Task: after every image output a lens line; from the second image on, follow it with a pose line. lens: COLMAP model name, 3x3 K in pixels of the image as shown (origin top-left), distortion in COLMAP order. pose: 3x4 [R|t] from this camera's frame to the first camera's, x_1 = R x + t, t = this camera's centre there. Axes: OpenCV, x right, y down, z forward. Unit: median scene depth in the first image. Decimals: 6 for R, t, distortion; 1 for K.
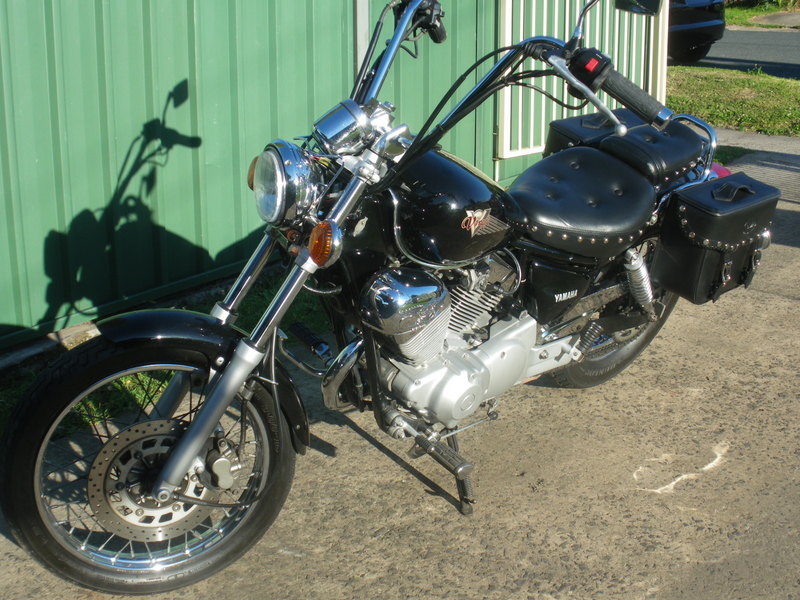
lens RADIAL K [[1064.9, 0, 400.0], [0, 1064.9, 300.0], [0, 0, 1]] dist [-0.213870, 0.015837]
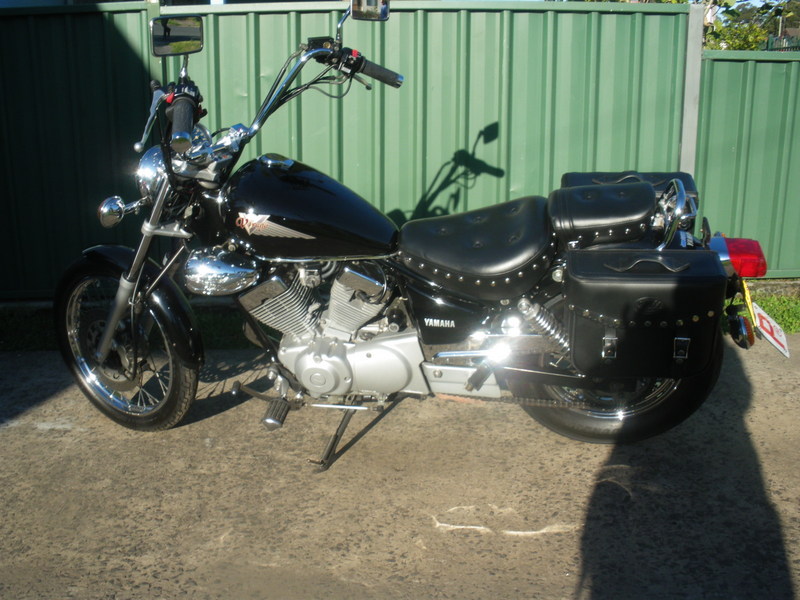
lens RADIAL K [[869.4, 0, 386.0], [0, 869.4, 298.8], [0, 0, 1]] dist [-0.305345, 0.390163]
pose [[0.595013, 0.213417, -0.774863, 0.572516], [-0.233516, 0.968416, 0.087411, -0.065931], [0.769045, 0.128932, 0.626056, 0.284987]]
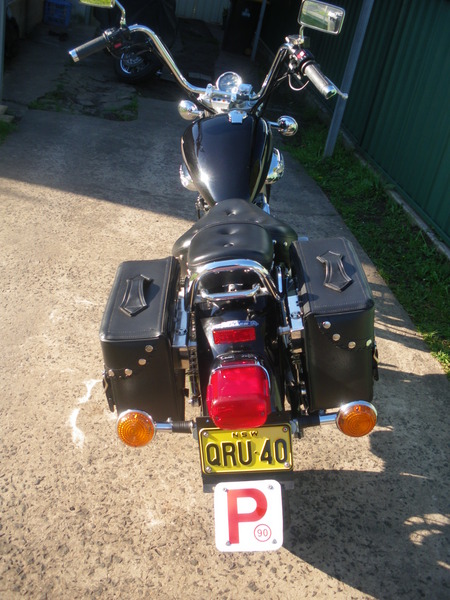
lens RADIAL K [[652.1, 0, 225.0], [0, 652.1, 300.0], [0, 0, 1]] dist [-0.305345, 0.390163]
pose [[-0.679142, 0.250129, -0.690073, 0.485050], [-0.393515, 0.669541, 0.629968, -0.349226], [0.619606, 0.699392, -0.356285, 0.936617]]
